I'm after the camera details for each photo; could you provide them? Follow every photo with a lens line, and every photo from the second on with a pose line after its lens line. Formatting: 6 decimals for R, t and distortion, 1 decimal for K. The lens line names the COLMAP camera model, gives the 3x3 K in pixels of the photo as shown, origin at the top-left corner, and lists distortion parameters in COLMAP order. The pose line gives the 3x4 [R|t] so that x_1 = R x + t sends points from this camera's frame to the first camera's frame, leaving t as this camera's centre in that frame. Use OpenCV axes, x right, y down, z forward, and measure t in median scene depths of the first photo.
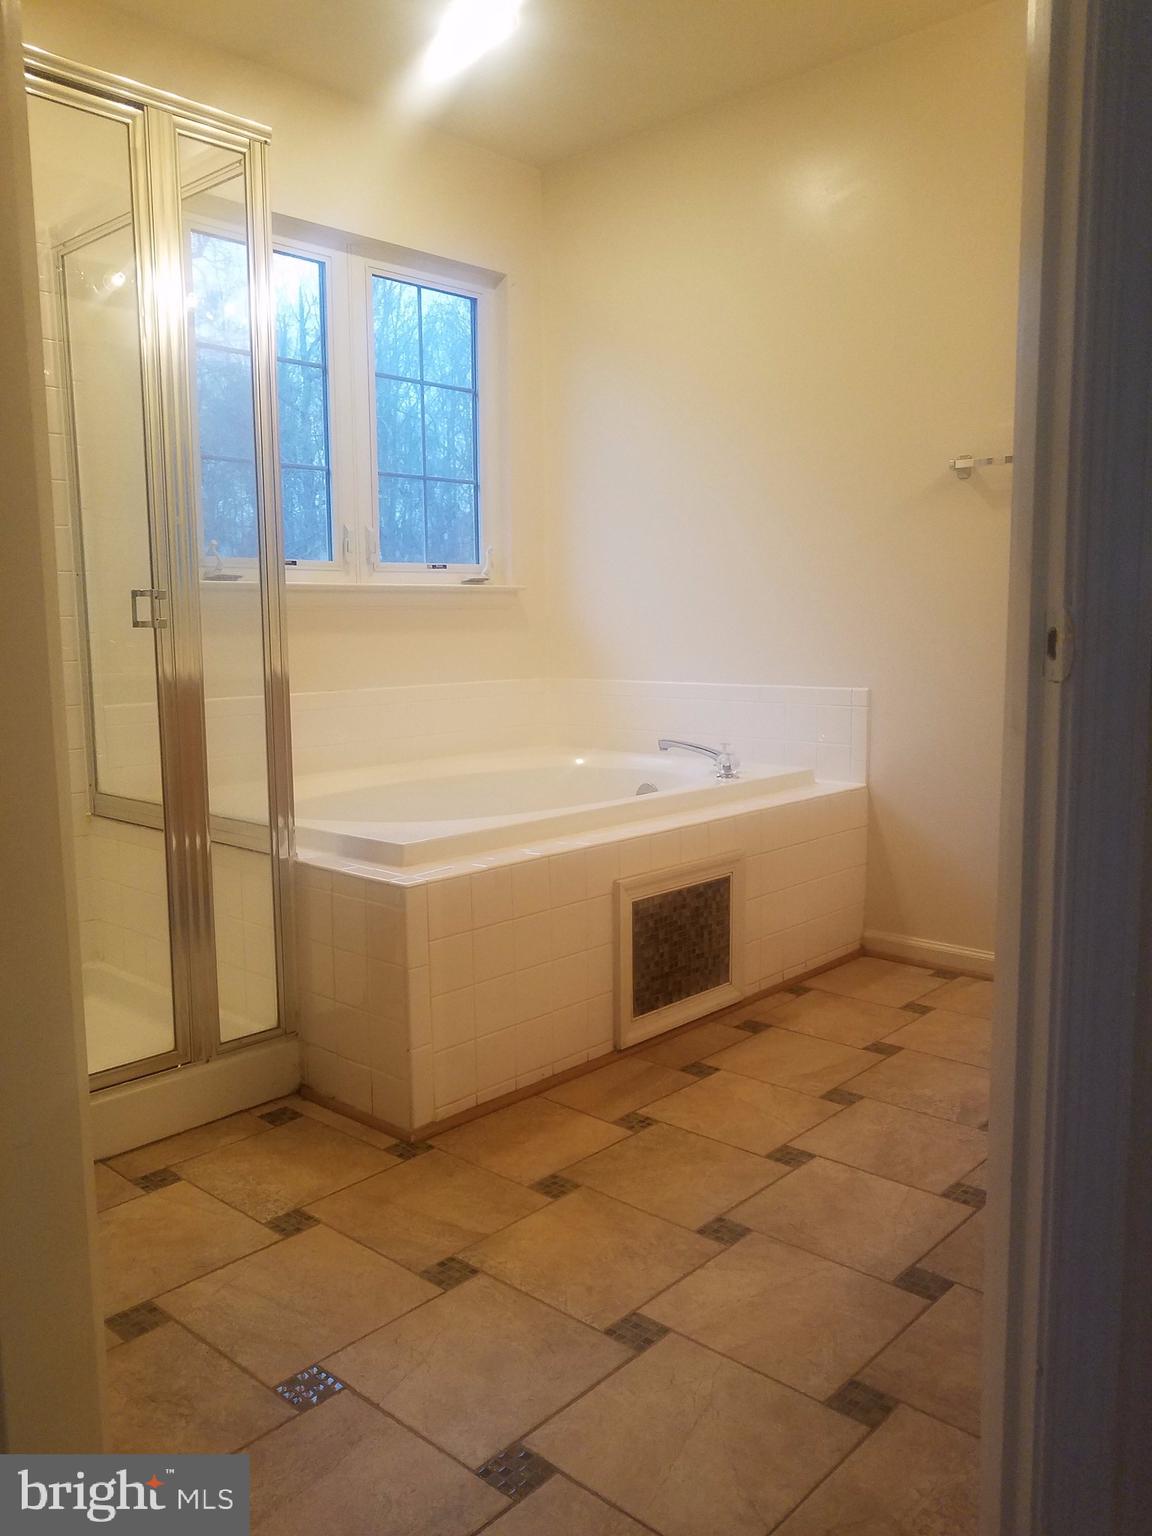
lens RADIAL K [[1214.2, 0, 575.3], [0, 1214.2, 767.6], [0, 0, 1]] dist [-0.004485, -0.007633]
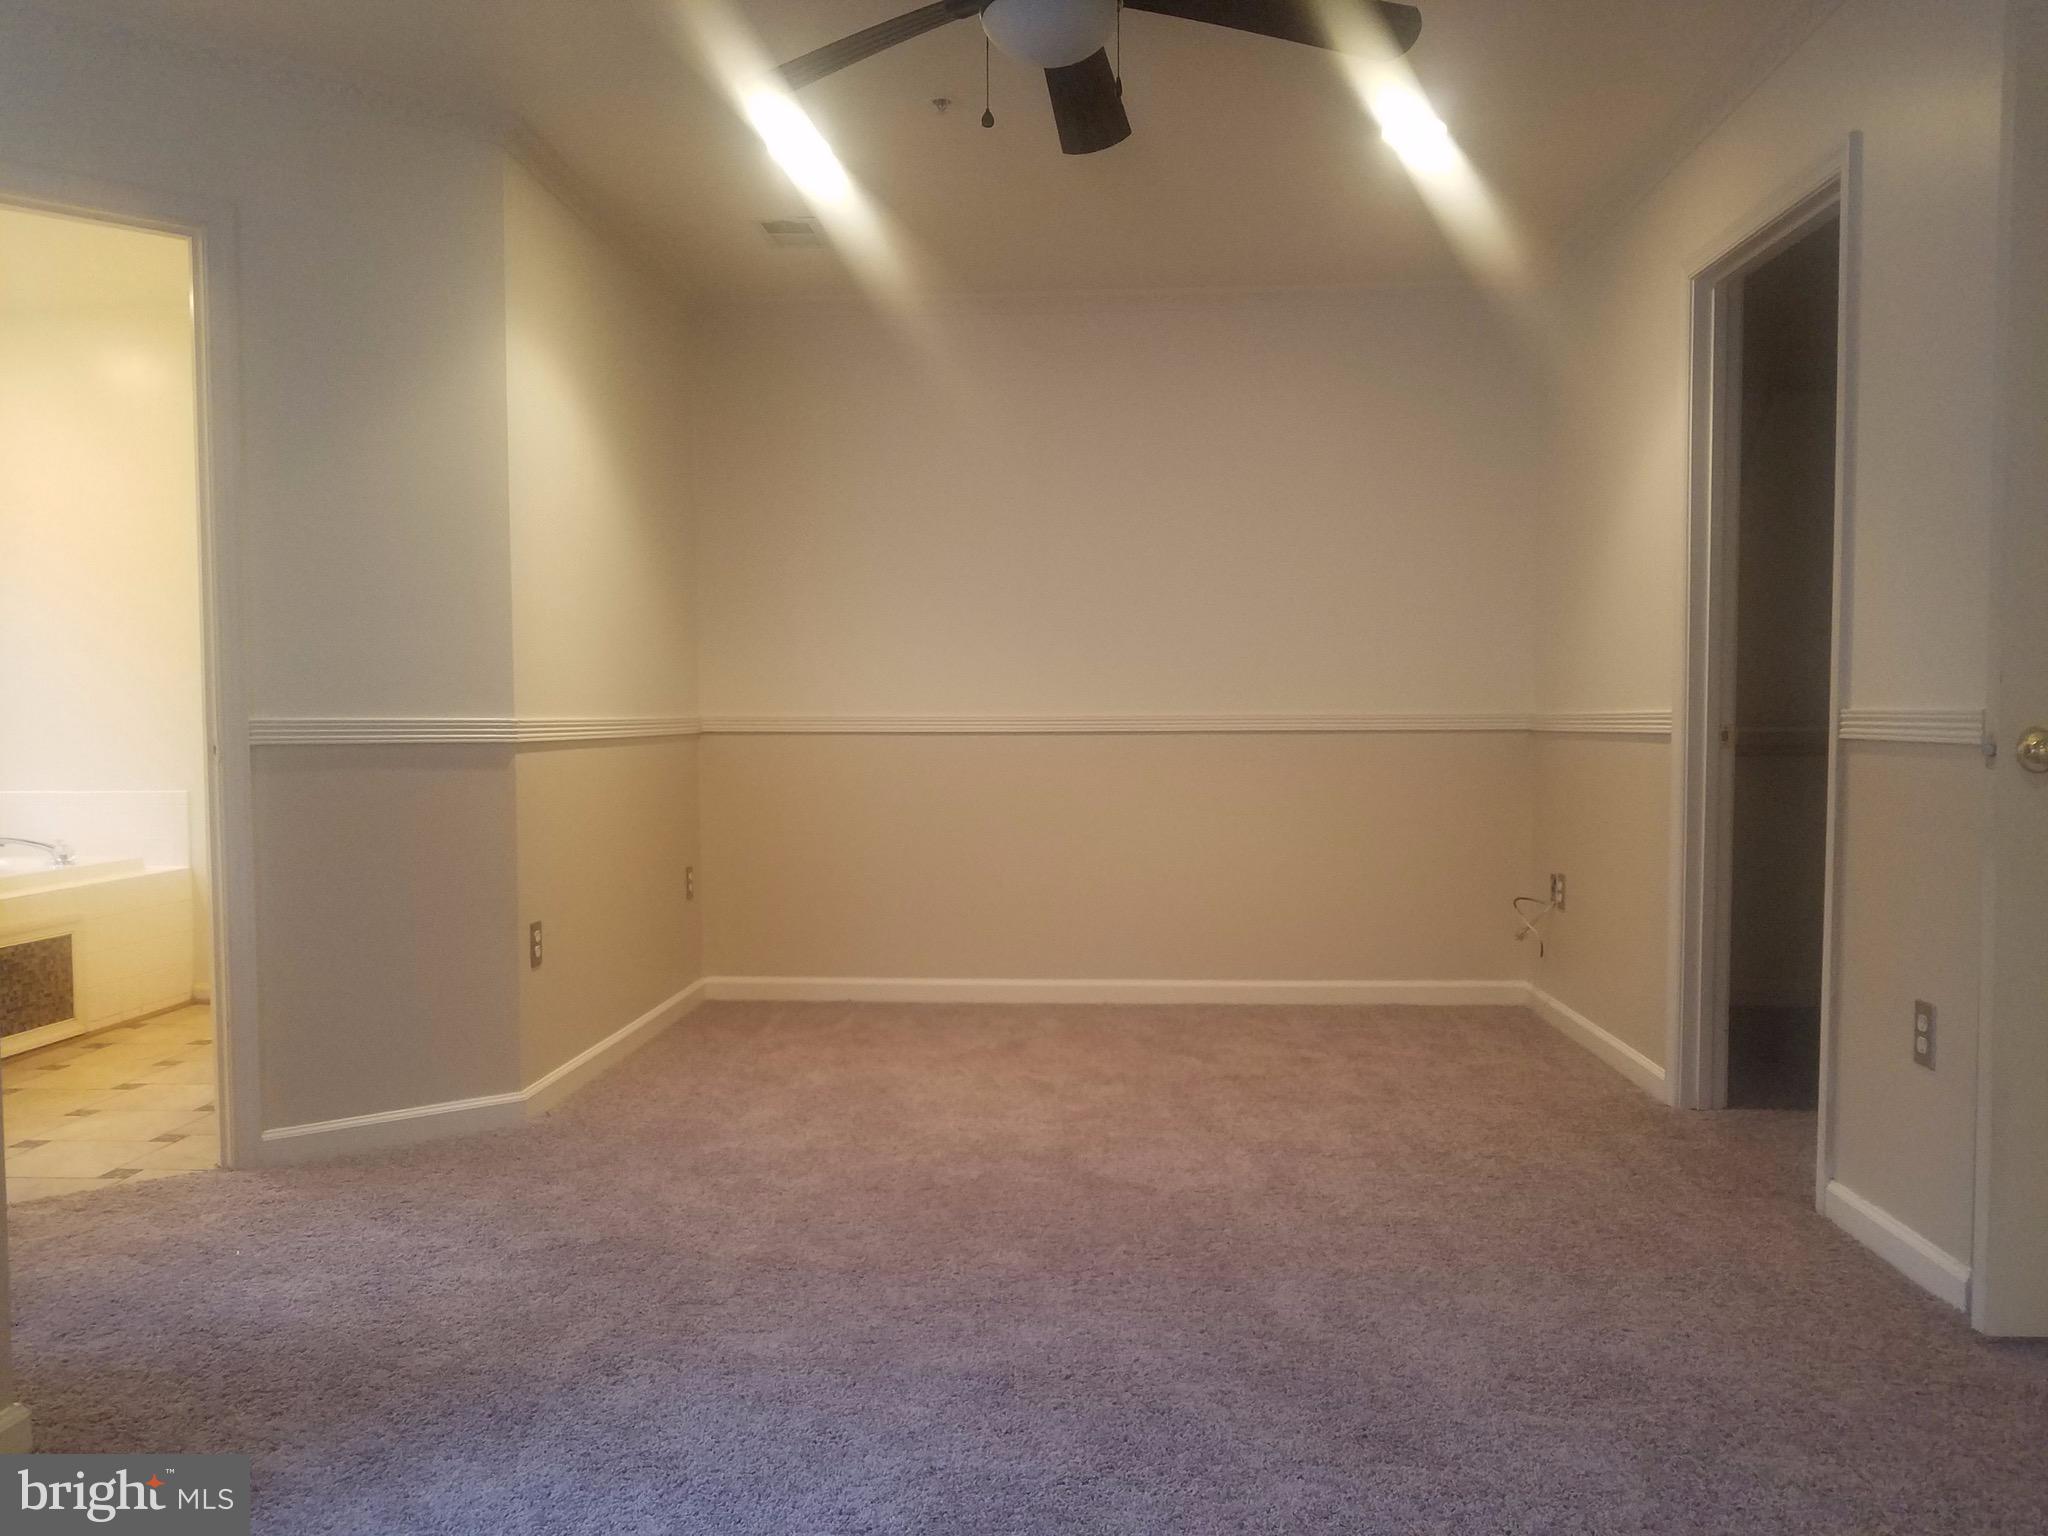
lens RADIAL K [[1618.9, 0, 1021.0], [0, 1618.9, 774.1], [0, 0, 1]] dist [-0.004485, -0.007633]
pose [[0.779807, -0.022948, 0.625599, -0.156162], [0.081196, 0.994594, -0.064728, 0.112793], [-0.620732, 0.101271, 0.777455, -0.986551]]
